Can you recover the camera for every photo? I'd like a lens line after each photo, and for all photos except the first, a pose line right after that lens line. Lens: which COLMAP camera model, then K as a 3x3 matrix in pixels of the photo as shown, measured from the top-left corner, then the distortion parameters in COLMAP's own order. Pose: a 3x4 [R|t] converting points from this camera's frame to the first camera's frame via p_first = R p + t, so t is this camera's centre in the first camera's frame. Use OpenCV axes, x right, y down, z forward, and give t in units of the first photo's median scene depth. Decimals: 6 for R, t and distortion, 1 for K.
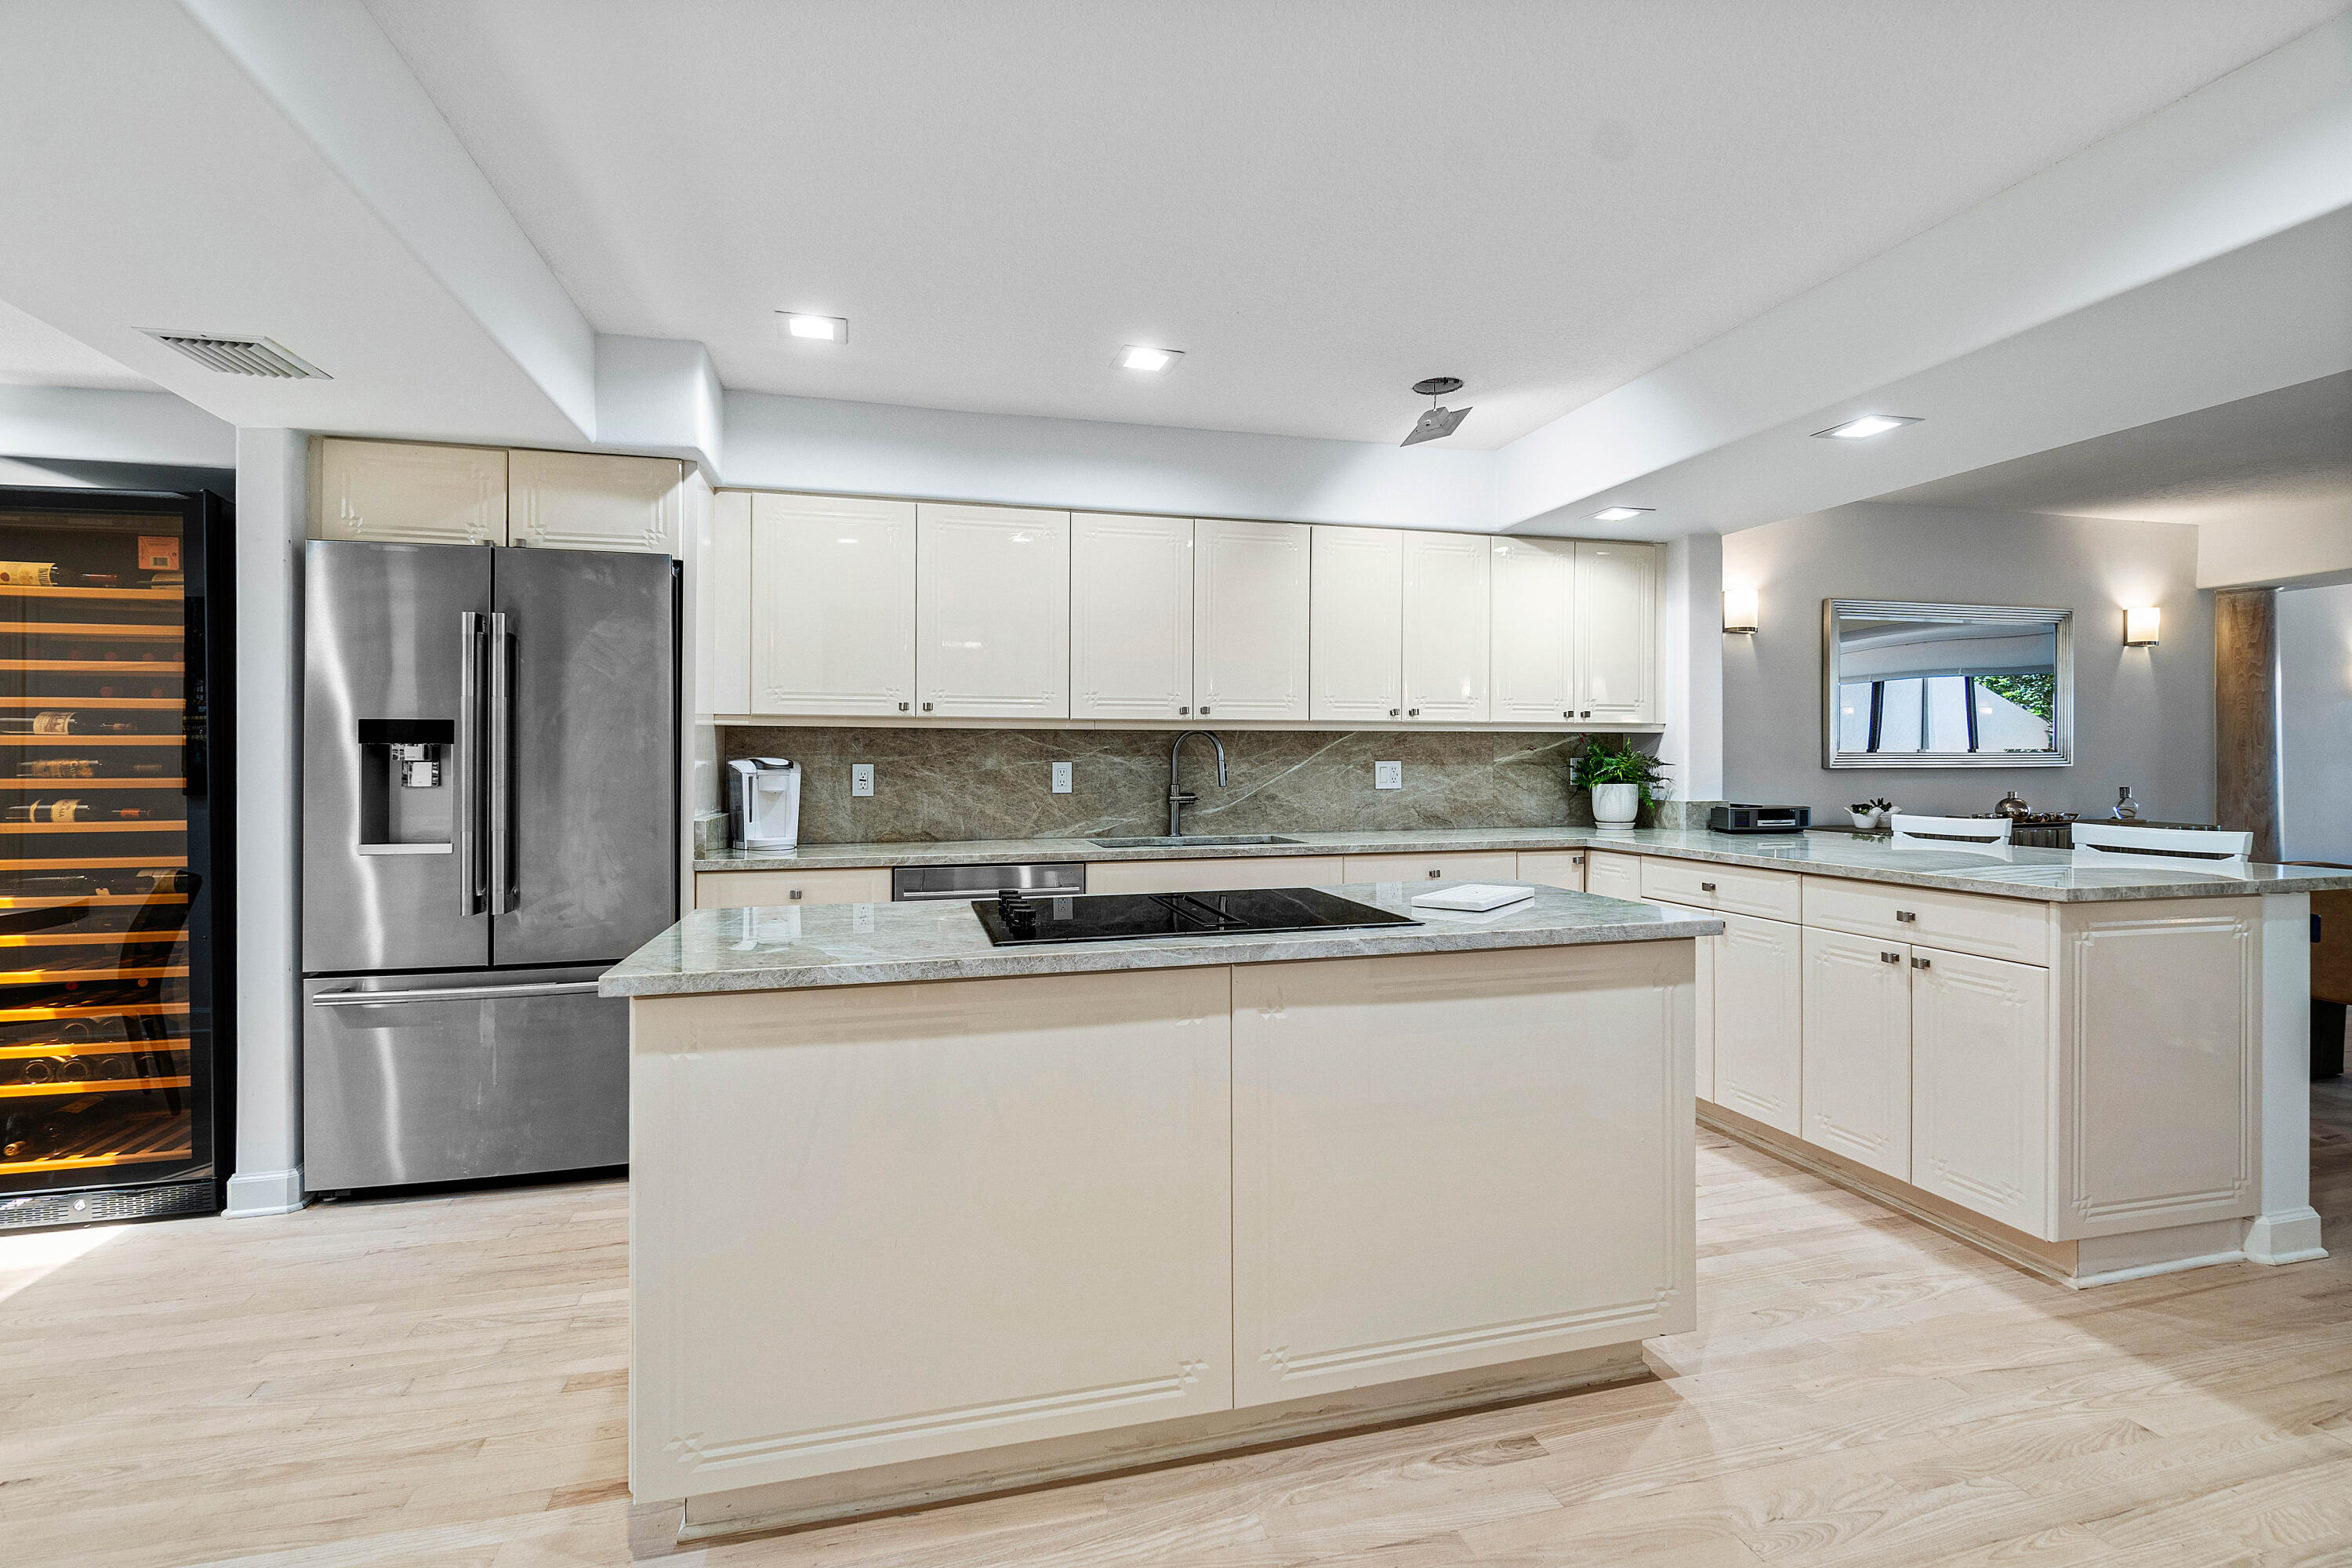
lens RADIAL K [[1004.2, 0, 1170.4], [0, 1004.2, 769.6], [0, 0, 1]] dist [-0.004022, -0.000432]
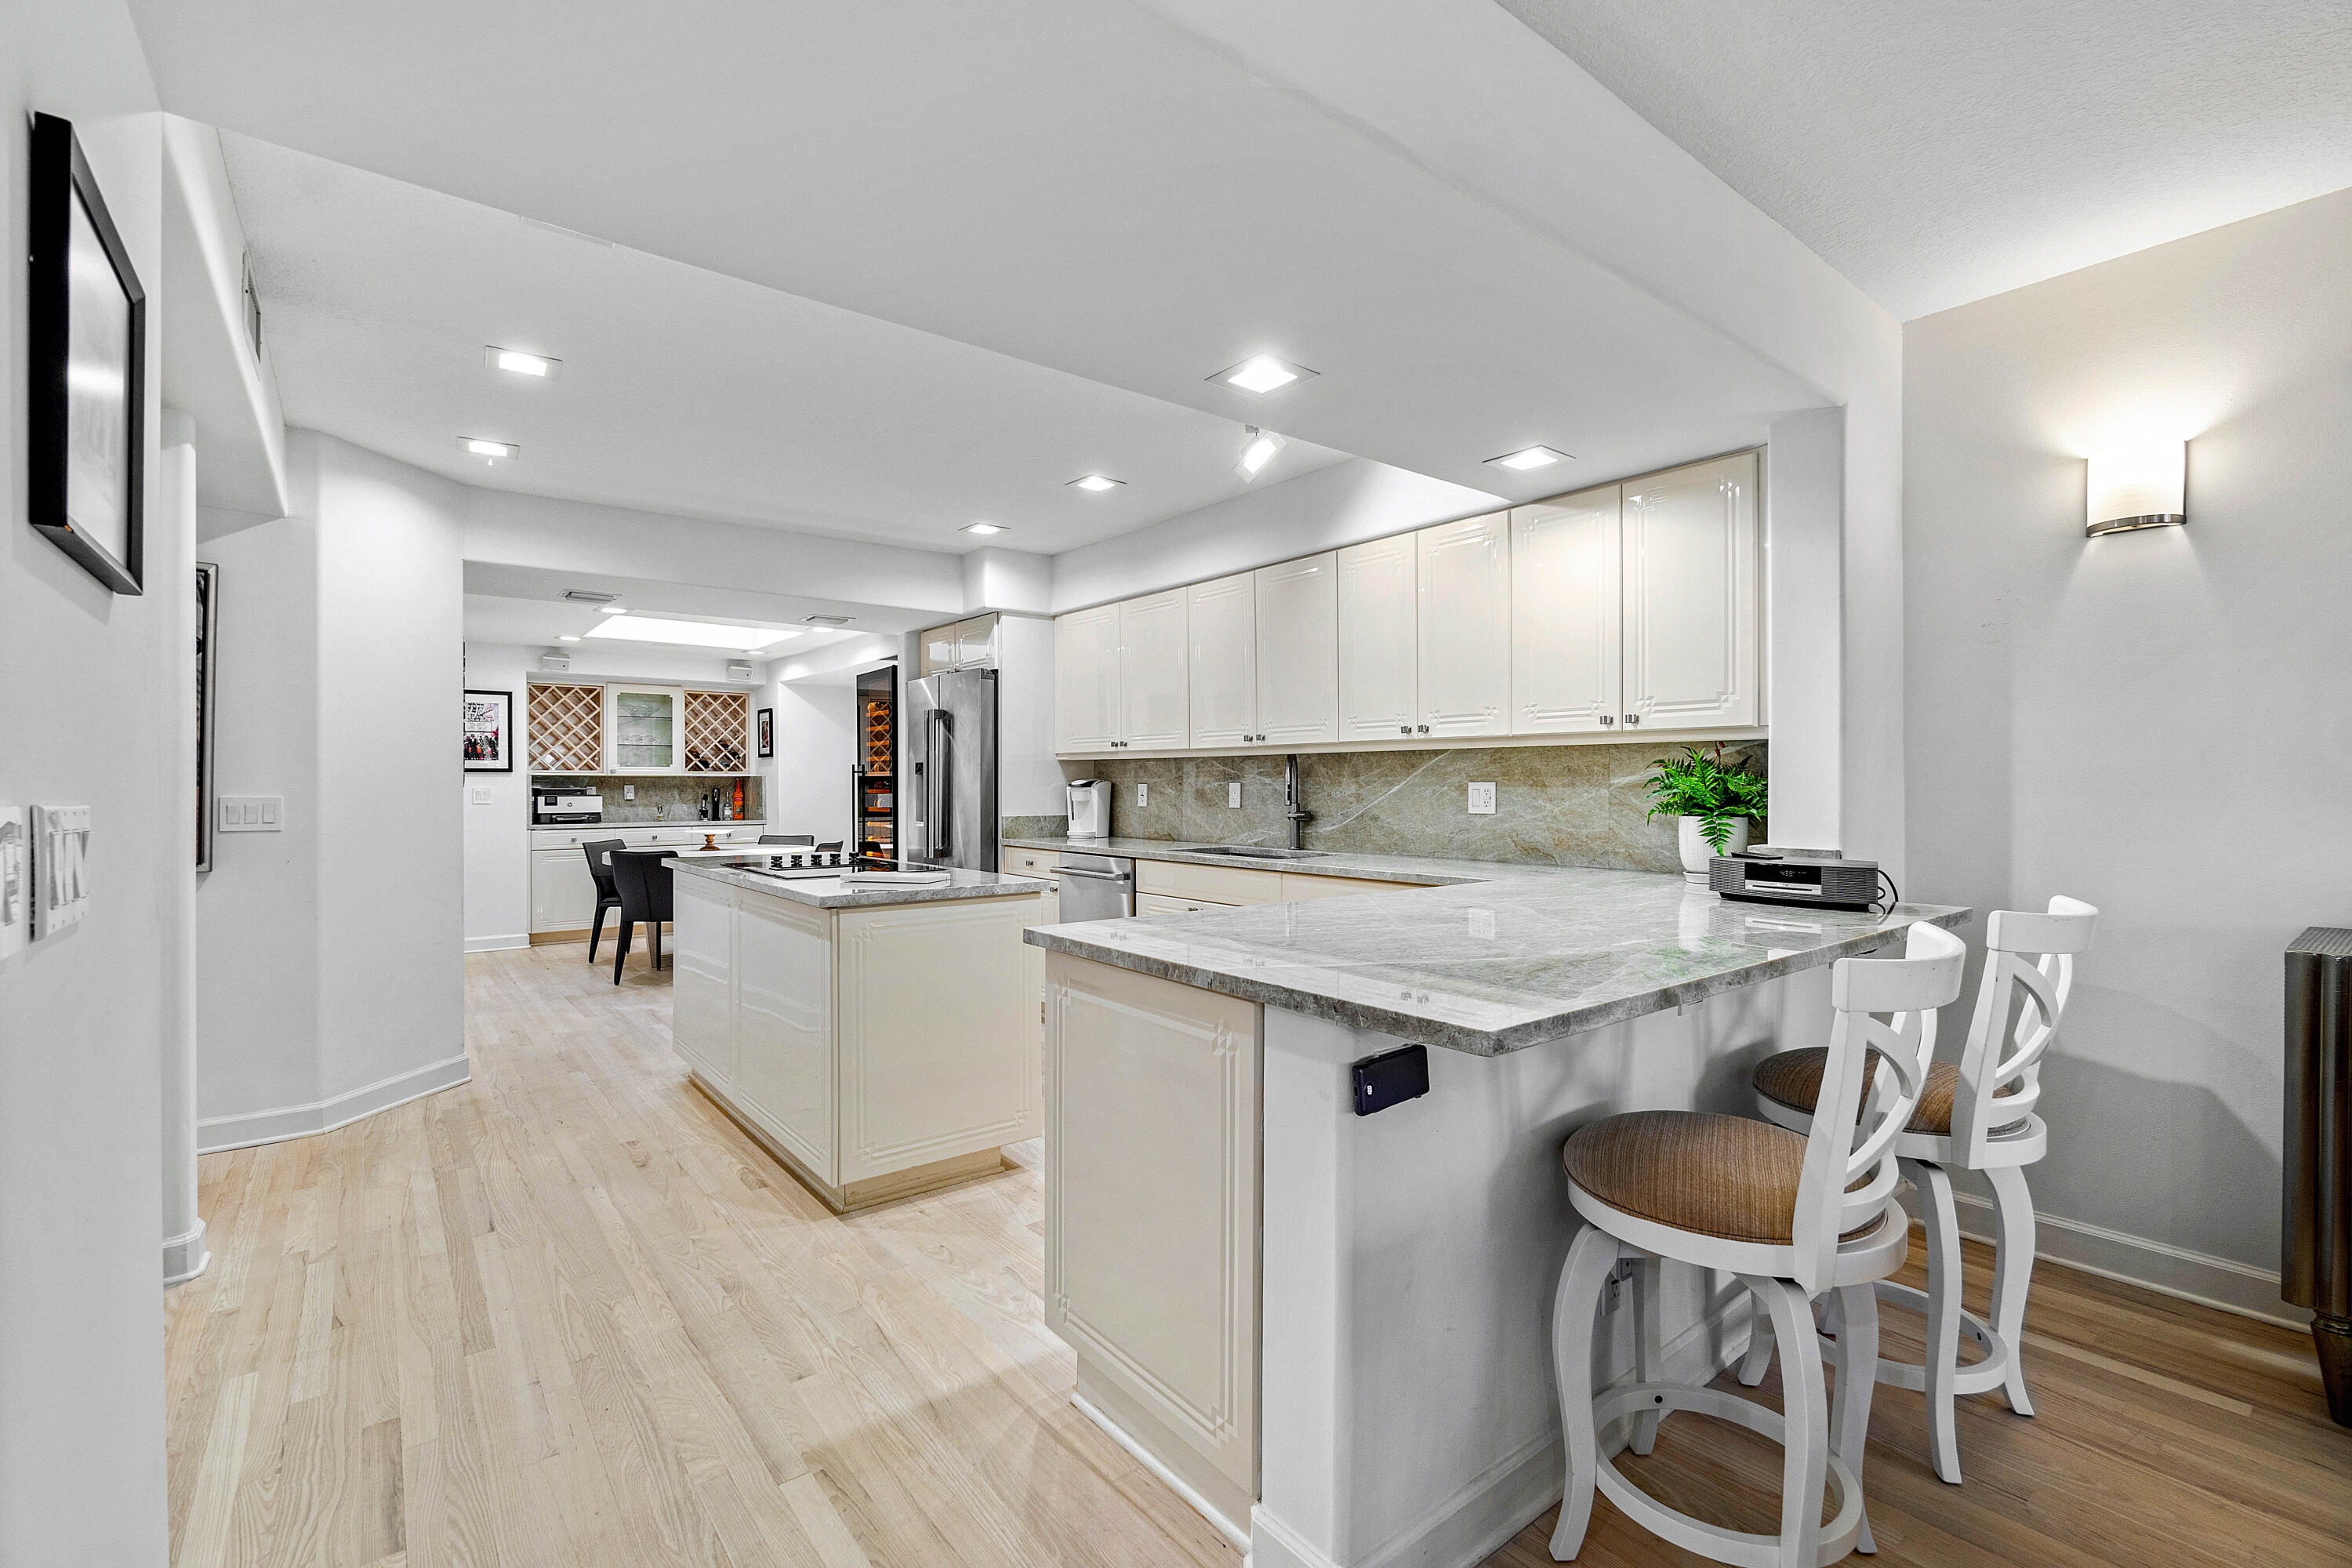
lens RADIAL K [[1045.6, 0, 1176.0], [0, 1045.6, 784.0], [0, 0, 1]] dist [-0.001768, -0.000217]
pose [[0.408885, 0.004572, -0.912574, 1.043860], [-0.001060, 0.999989, 0.004535, -0.011902], [0.912585, -0.000887, 0.408886, 0.420140]]
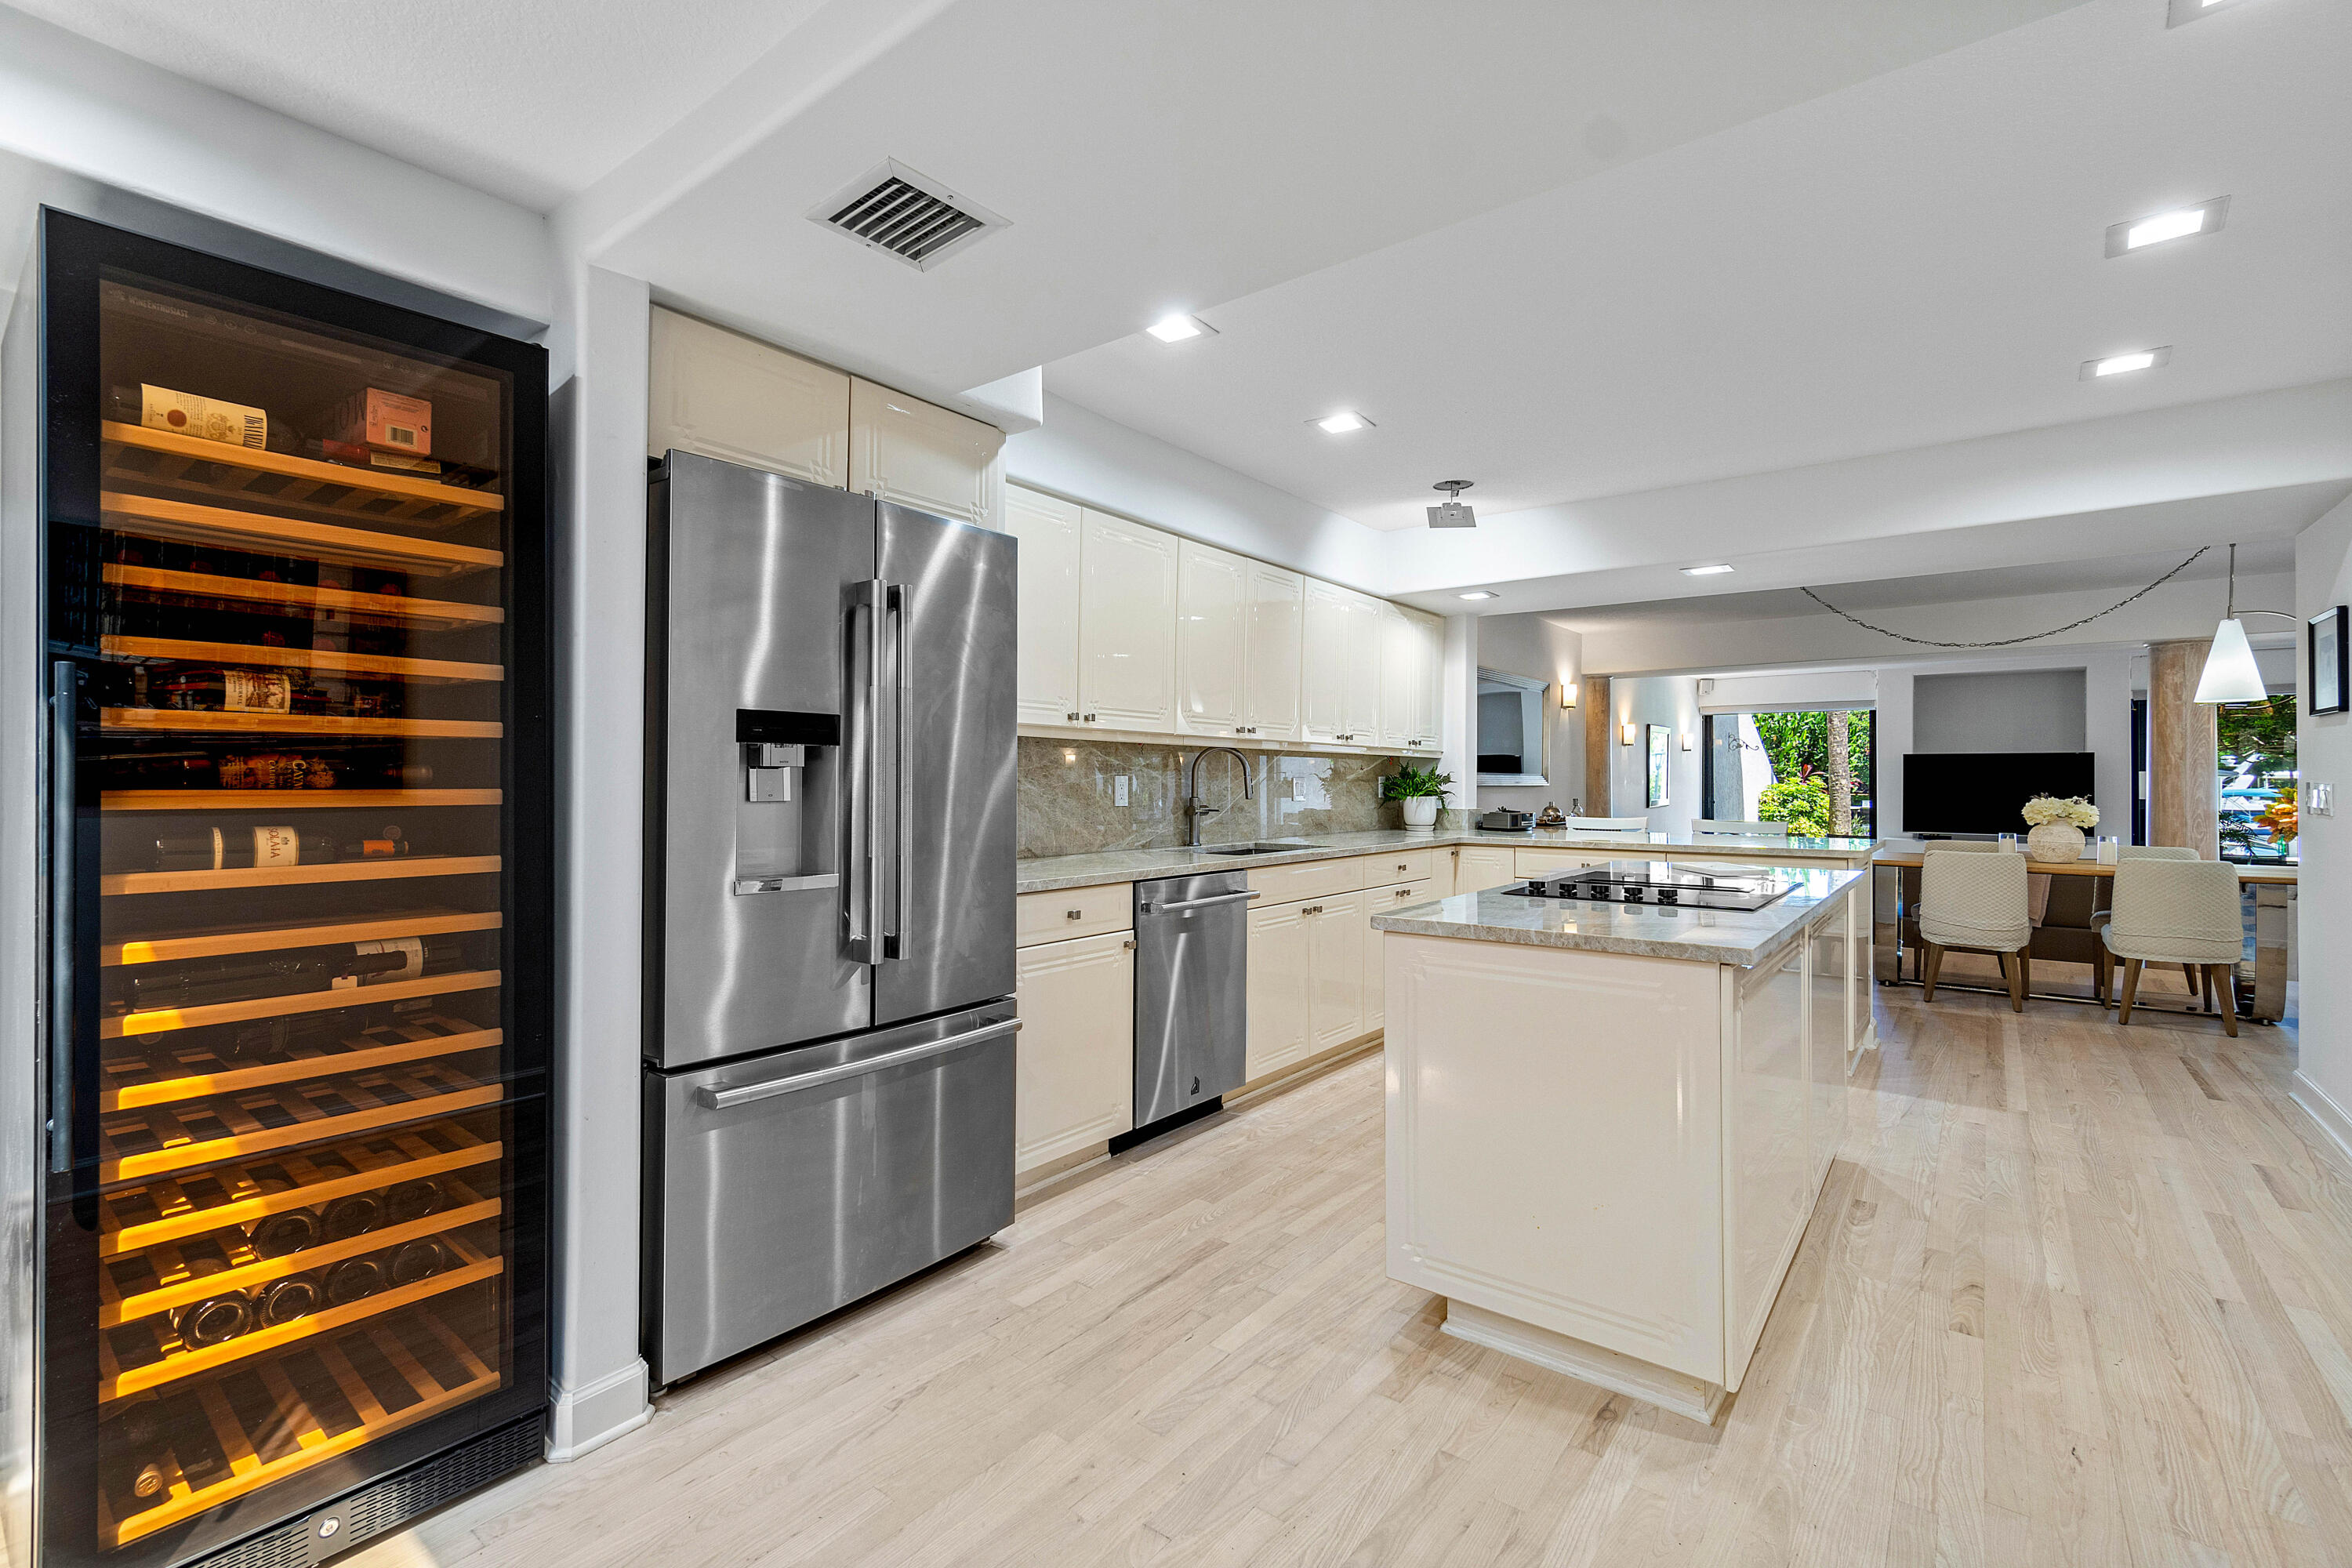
lens RADIAL K [[1010.4, 0, 1122.2], [0, 1010.4, 781.1], [0, 0, 1]] dist [0.000561, 0.000048]
pose [[0.812490, 0.006406, 0.582939, -0.716635], [-0.003353, 0.999974, -0.006315, 0.004092], [-0.582965, 0.003176, 0.812491, 0.170067]]
